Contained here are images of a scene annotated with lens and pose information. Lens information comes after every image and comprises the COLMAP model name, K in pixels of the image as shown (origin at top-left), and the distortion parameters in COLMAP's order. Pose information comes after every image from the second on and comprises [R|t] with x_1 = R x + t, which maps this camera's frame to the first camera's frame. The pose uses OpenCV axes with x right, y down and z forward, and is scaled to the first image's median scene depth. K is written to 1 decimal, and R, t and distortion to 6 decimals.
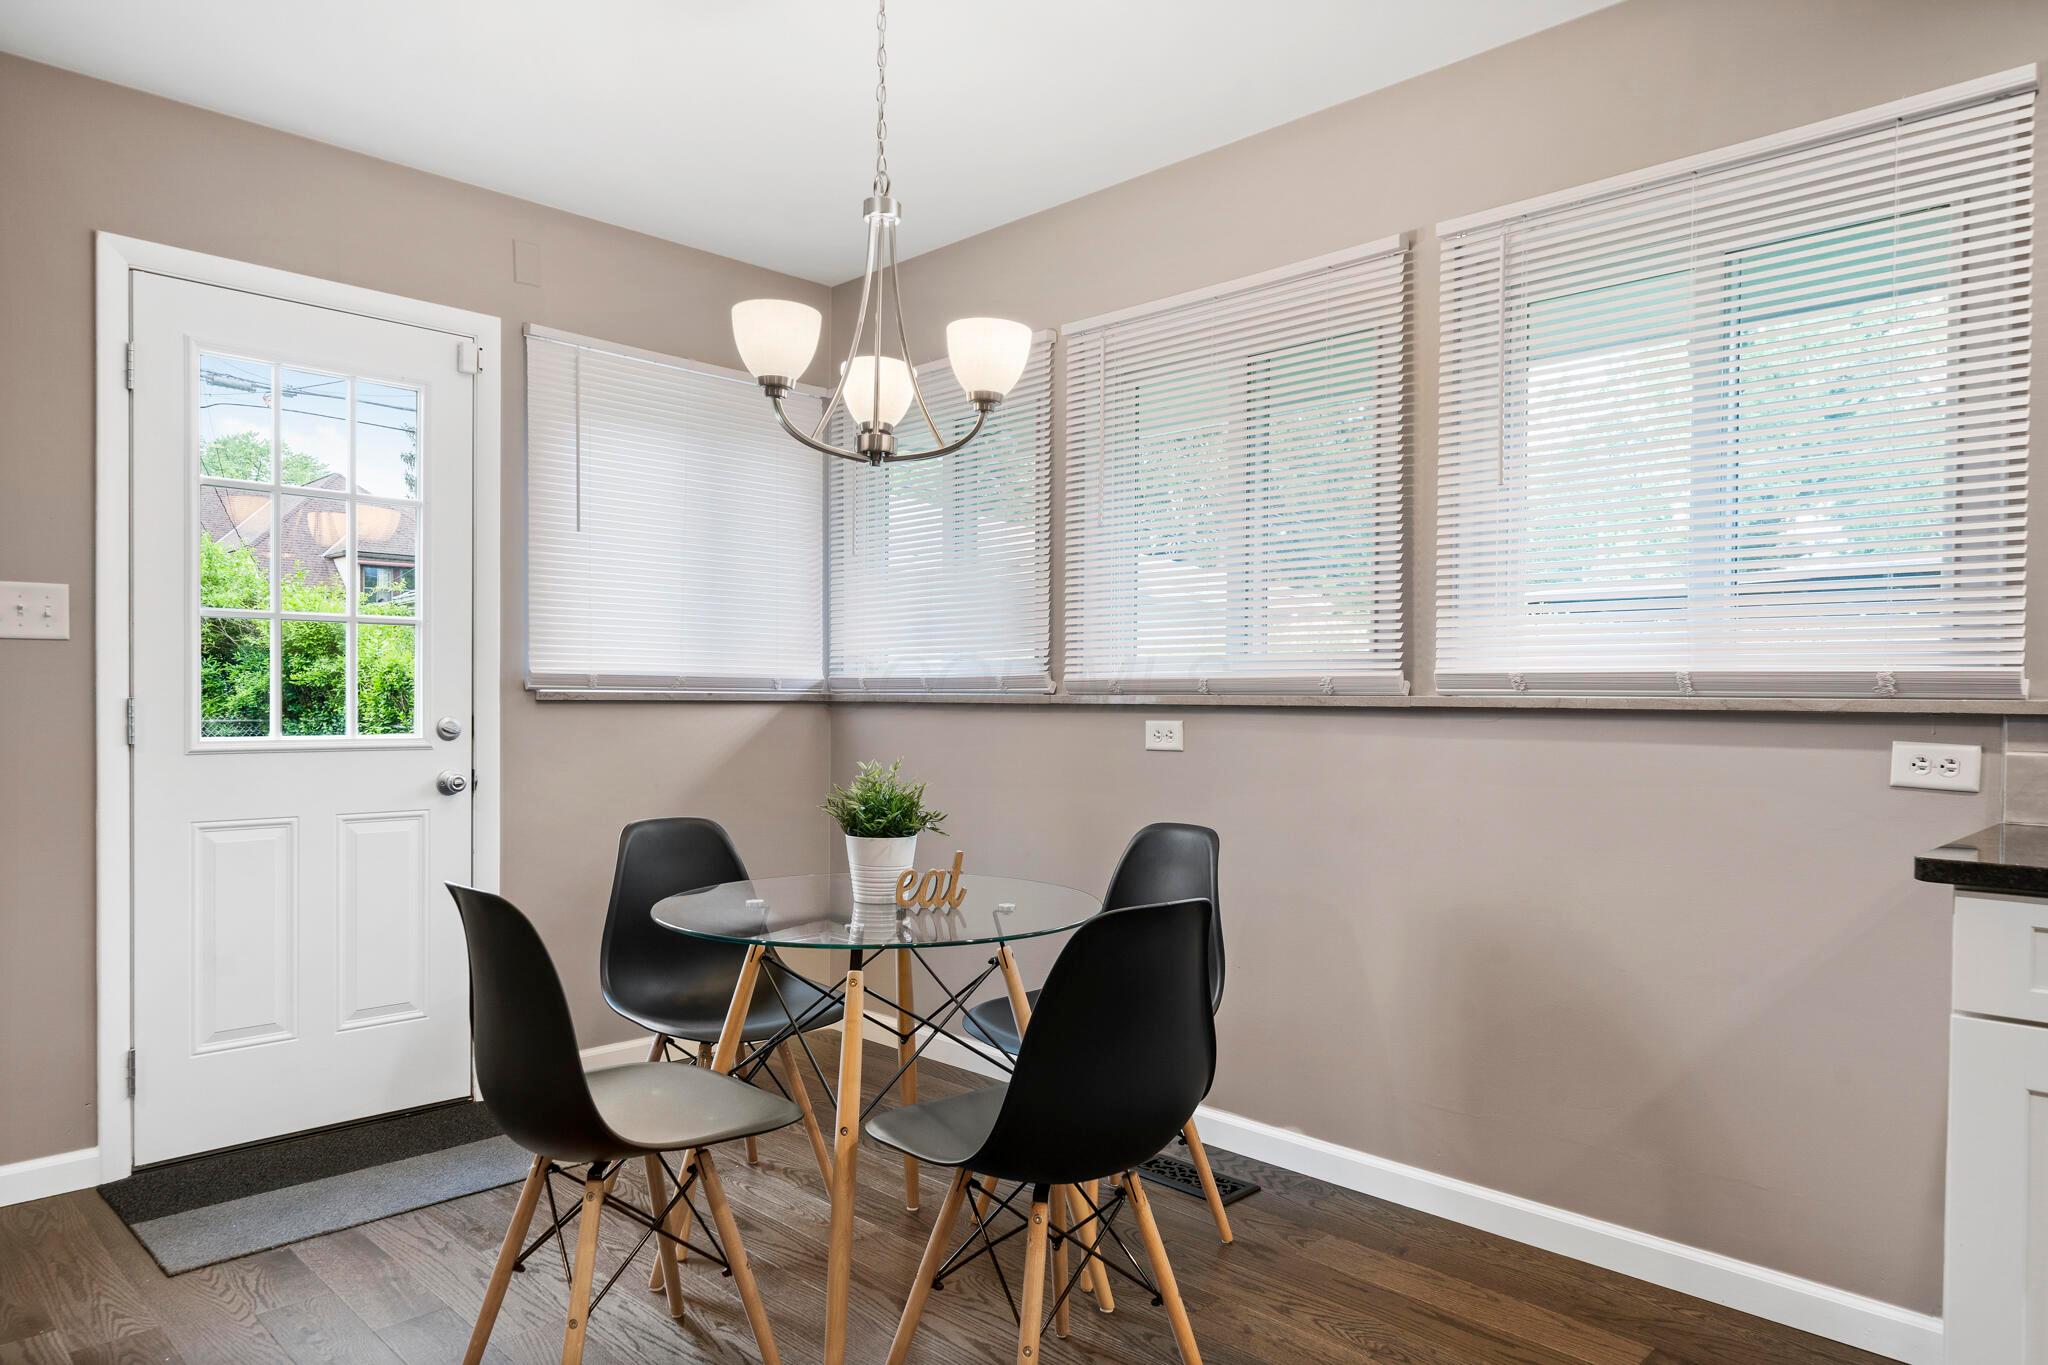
lens RADIAL K [[1246.0, 0, 1023.0], [0, 1246.0, 689.6], [0, 0, 1]] dist [-0.008860, -0.000397]
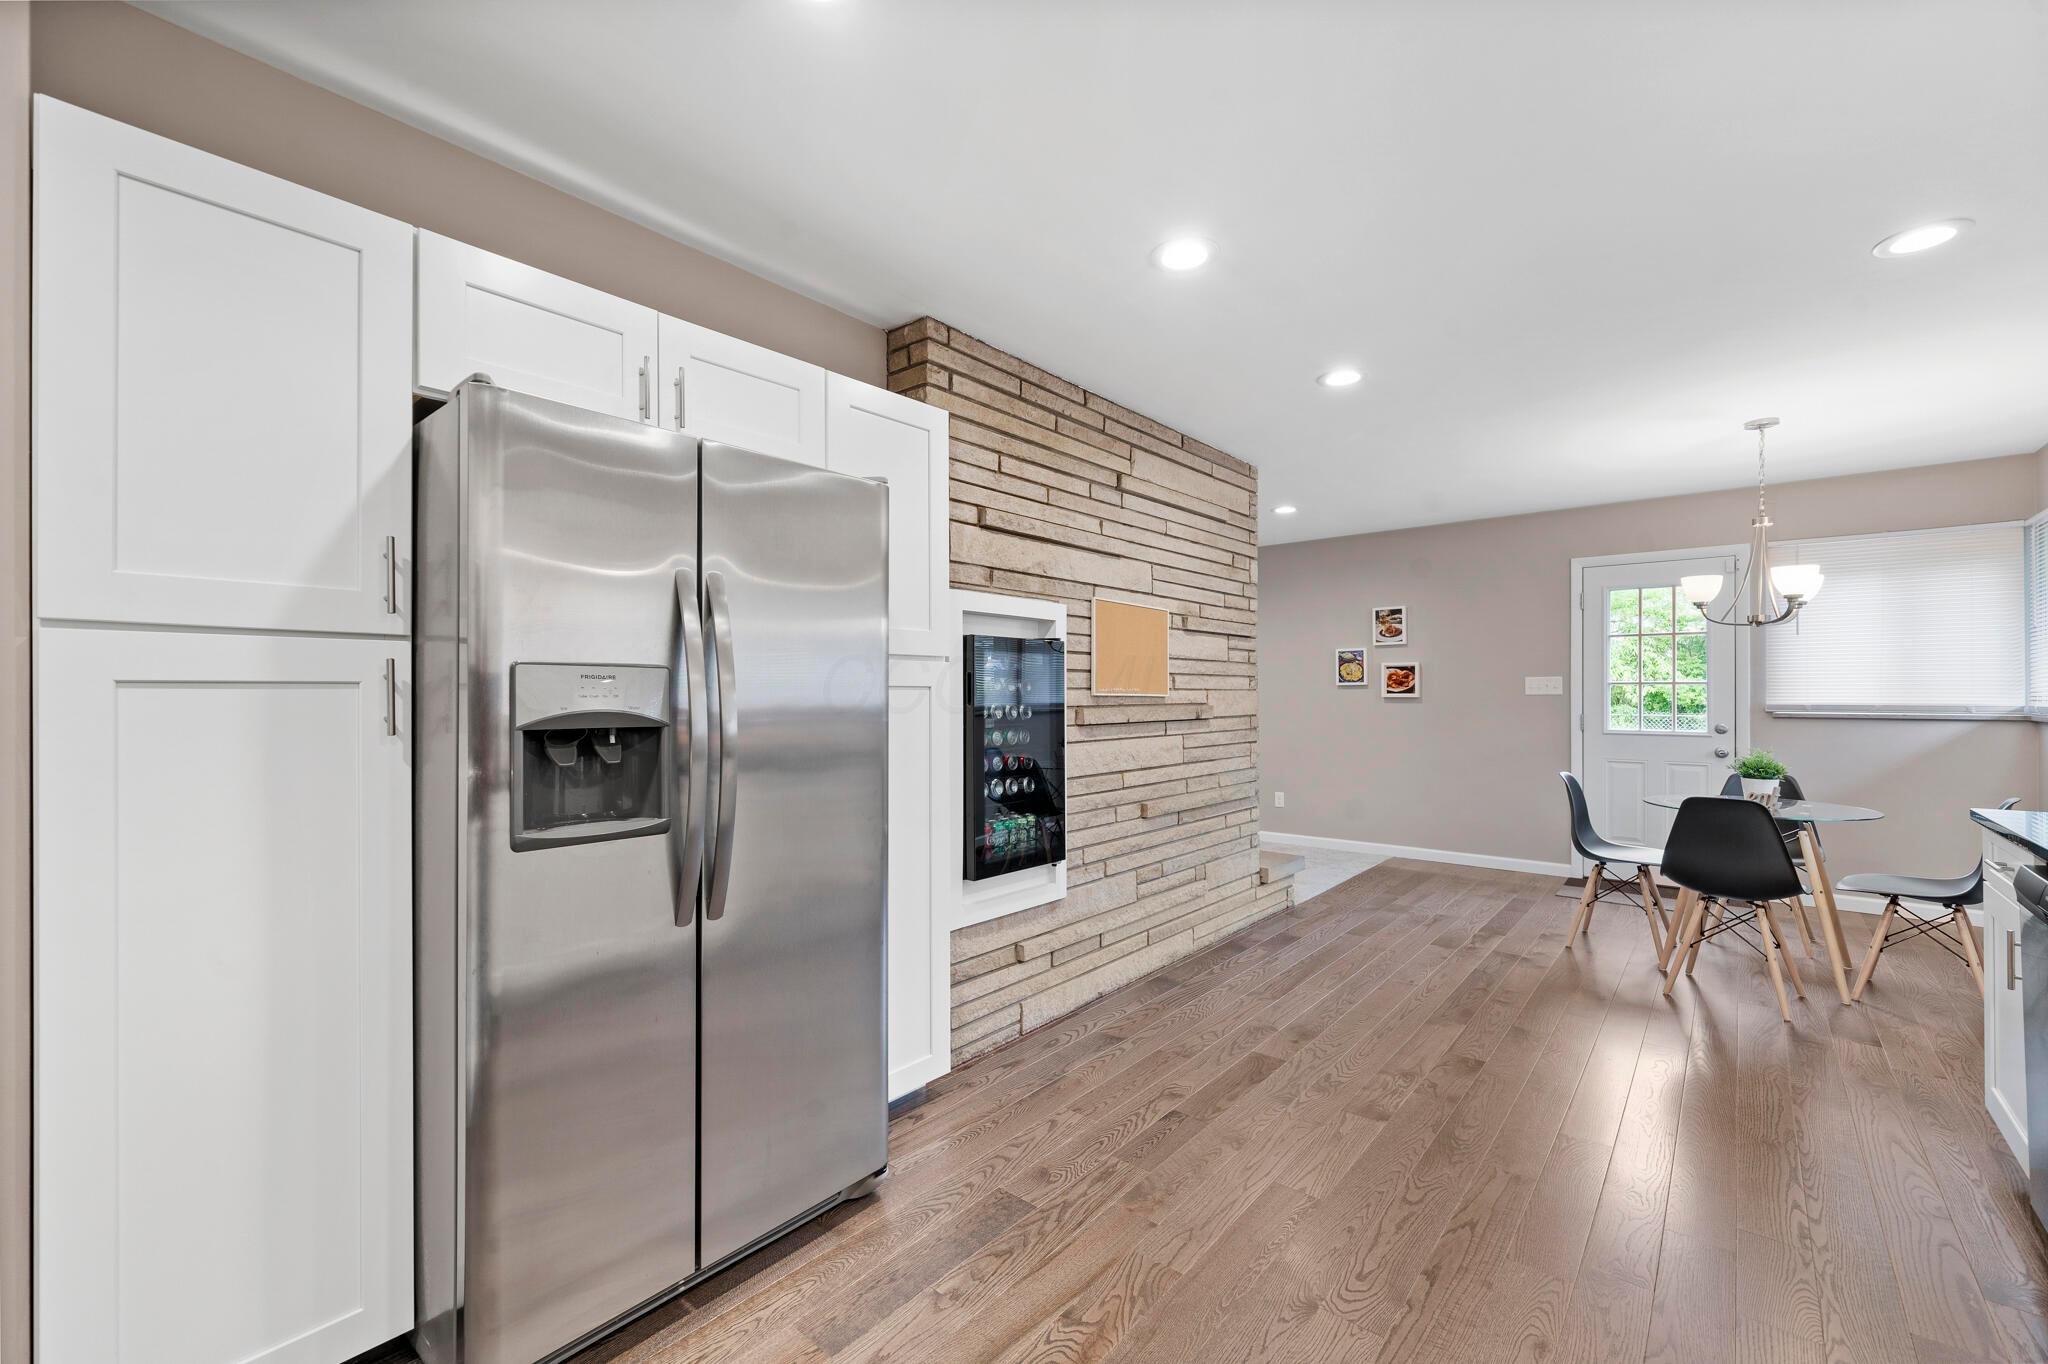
lens RADIAL K [[837.0, 0, 1019.2], [0, 837.0, 693.0], [0, 0, 1]] dist [0.000104, -0.000019]
pose [[0.072203, -0.012175, -0.997316, 0.938360], [0.005880, 0.999913, -0.011781, -0.023269], [0.997373, -0.005014, 0.072268, -0.383206]]
